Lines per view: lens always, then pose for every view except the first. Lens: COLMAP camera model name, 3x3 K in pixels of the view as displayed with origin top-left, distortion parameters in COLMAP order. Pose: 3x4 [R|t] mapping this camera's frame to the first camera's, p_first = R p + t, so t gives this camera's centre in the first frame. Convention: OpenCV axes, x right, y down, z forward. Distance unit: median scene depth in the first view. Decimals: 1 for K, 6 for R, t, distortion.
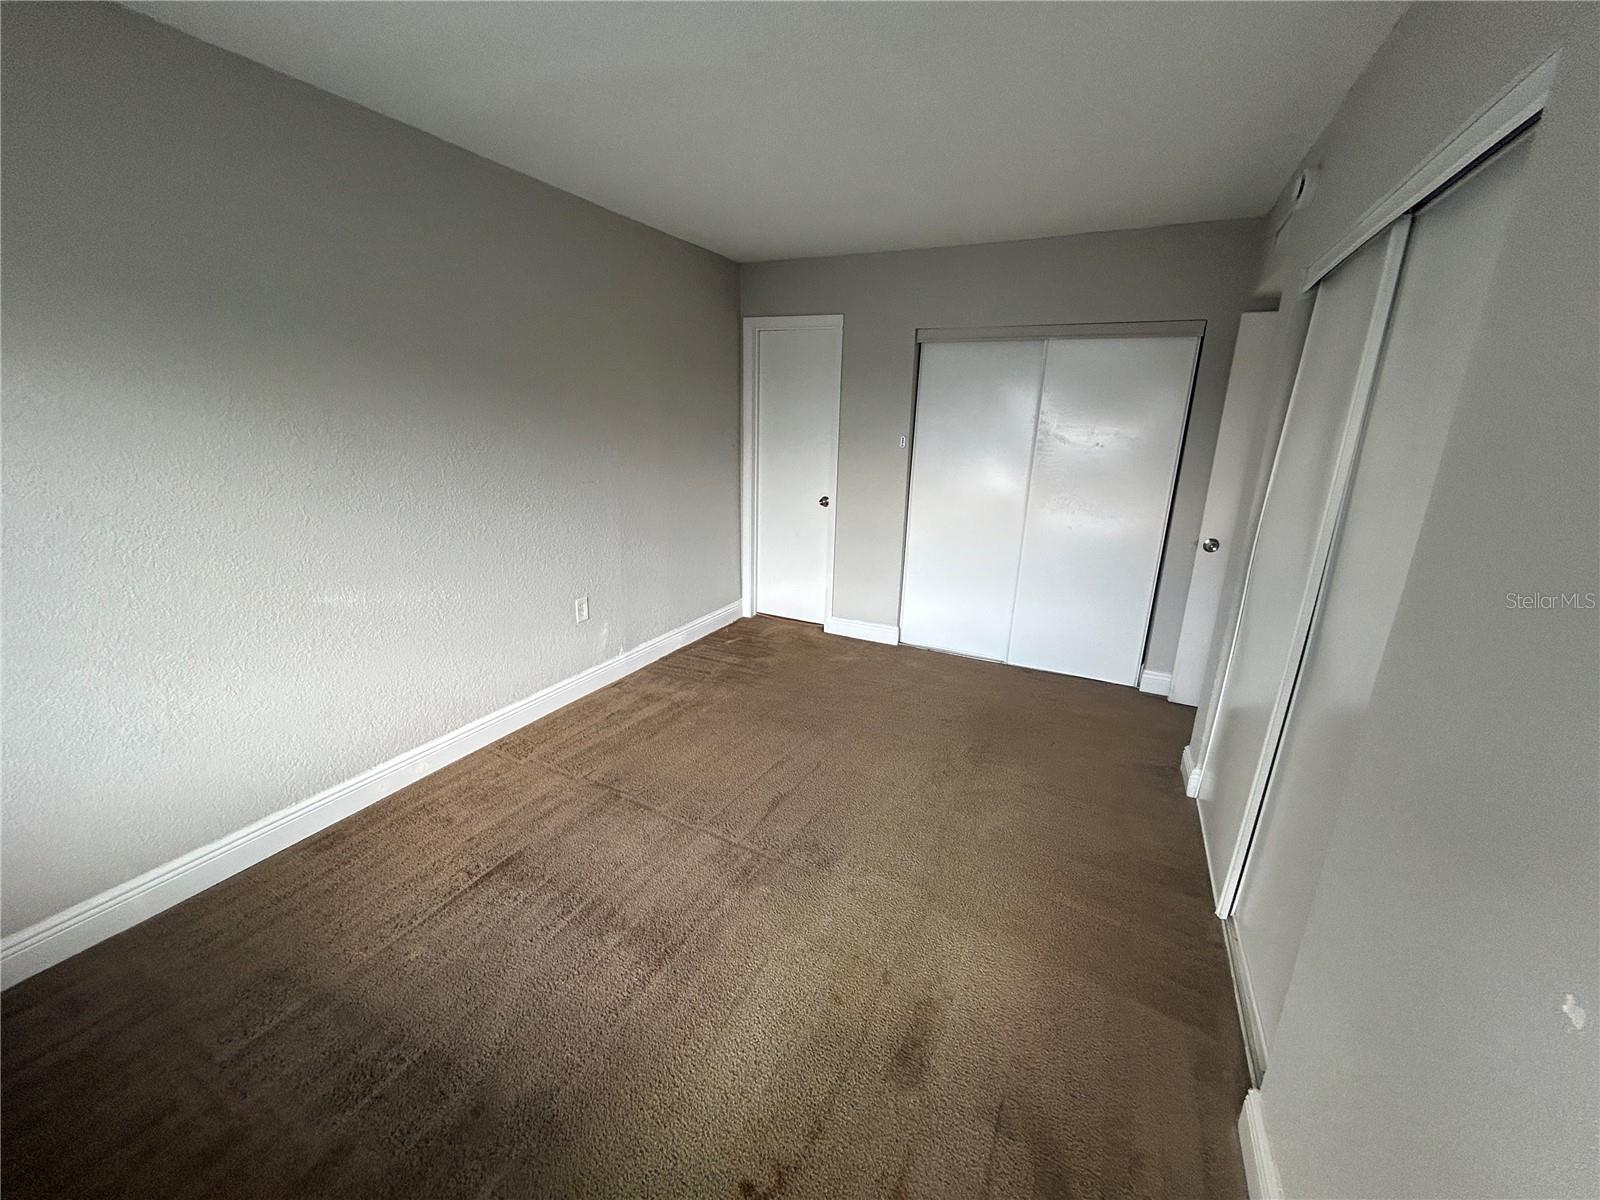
lens RADIAL K [[642.5, 0, 800.0], [0, 642.5, 597.9], [0, 0, 1]] dist [-0.000035, 0.000347]
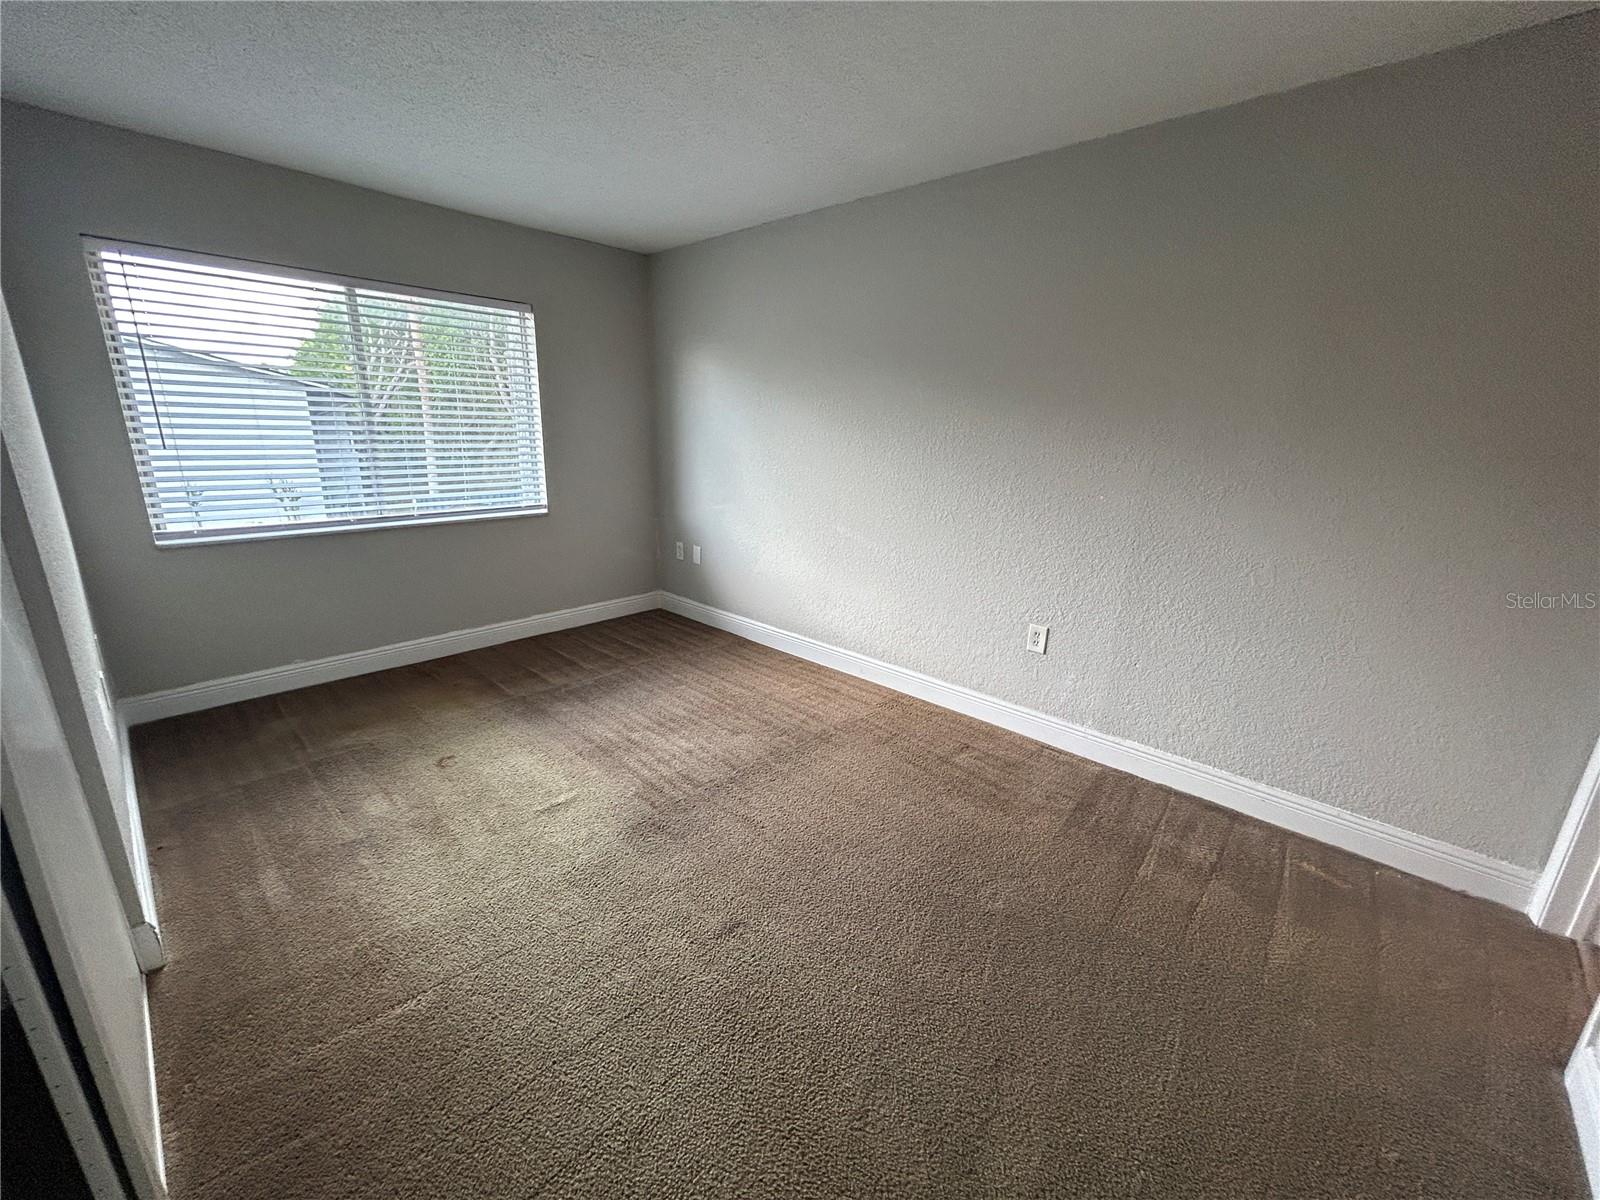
lens RADIAL K [[642.5, 0, 800.0], [0, 642.5, 597.9], [0, 0, 1]] dist [-0.000035, 0.000347]
pose [[-0.276685, 0.233310, -0.932208, 0.887712], [-0.294320, 0.902886, 0.313327, -0.343970], [0.914780, 0.361060, -0.181147, 1.369435]]
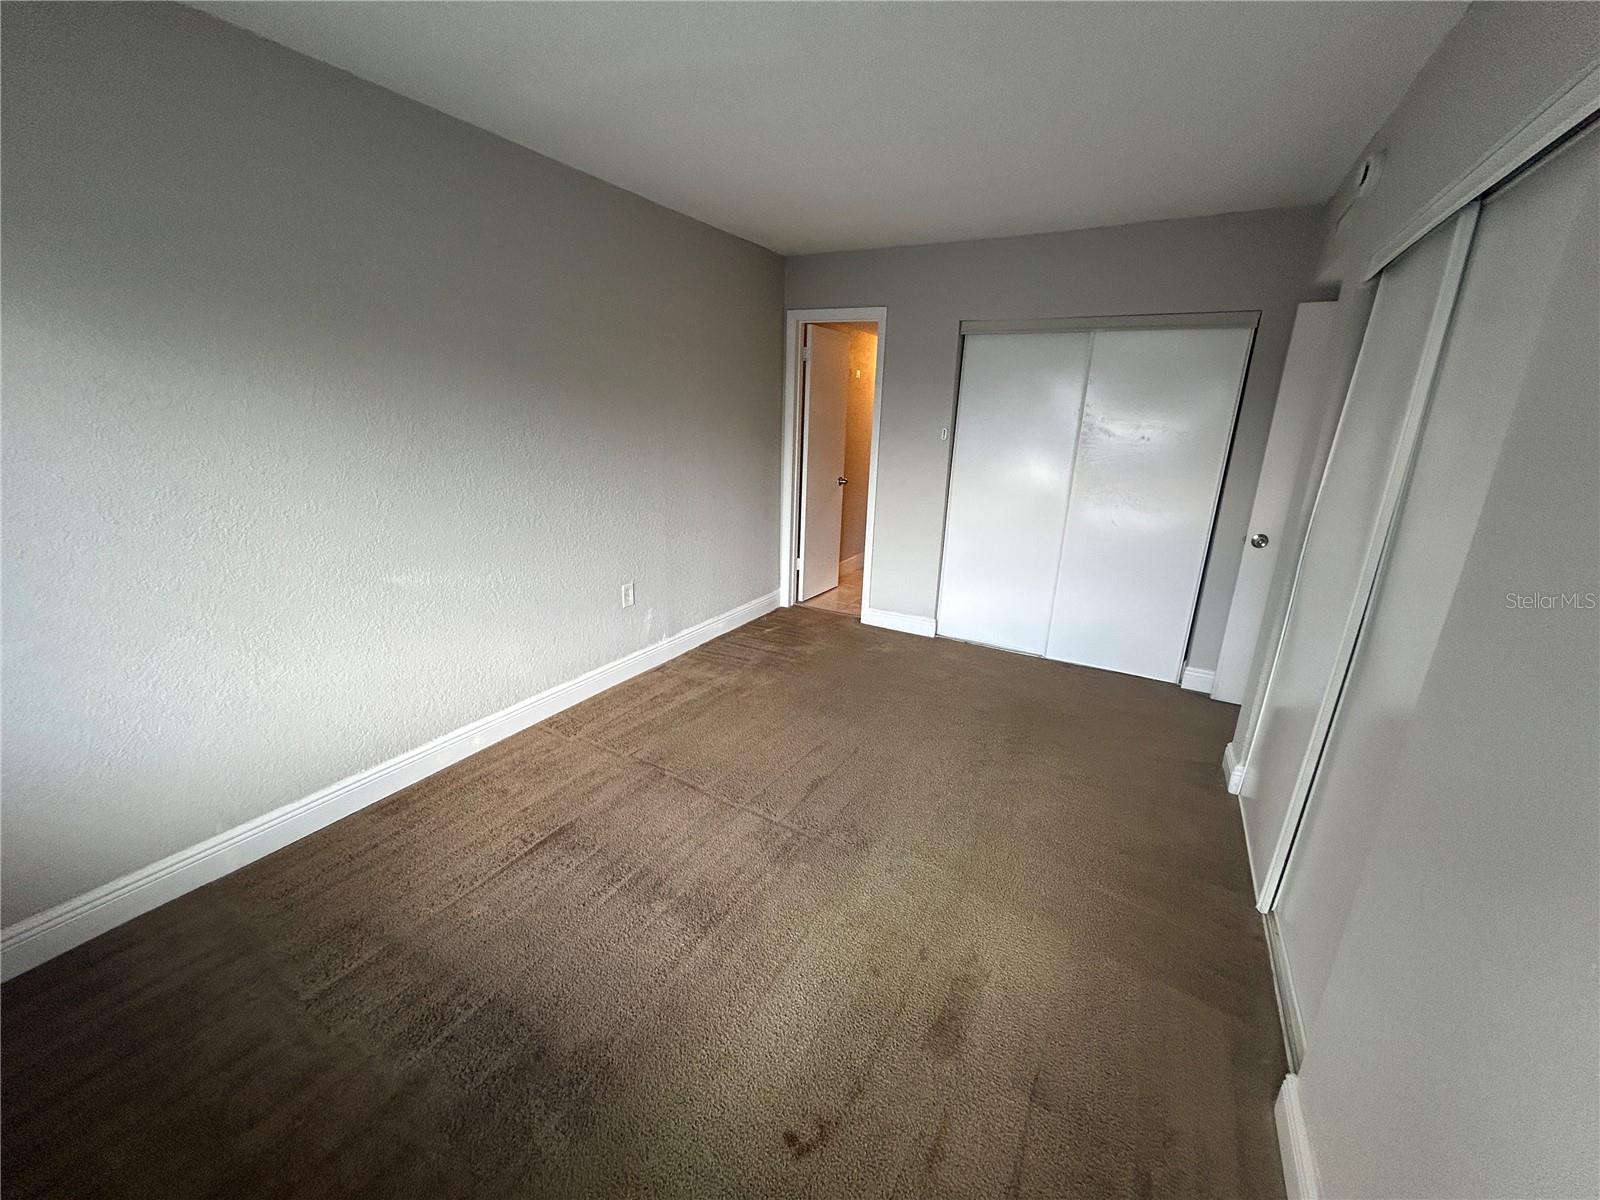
lens RADIAL K [[642.5, 0, 800.0], [0, 642.5, 597.9], [0, 0, 1]] dist [-0.000035, 0.000347]
pose [[0.998586, 0.018151, -0.049959, -0.018667], [-0.017681, 0.999795, 0.009843, 0.012466], [0.050128, -0.008946, 0.998703, -0.027048]]
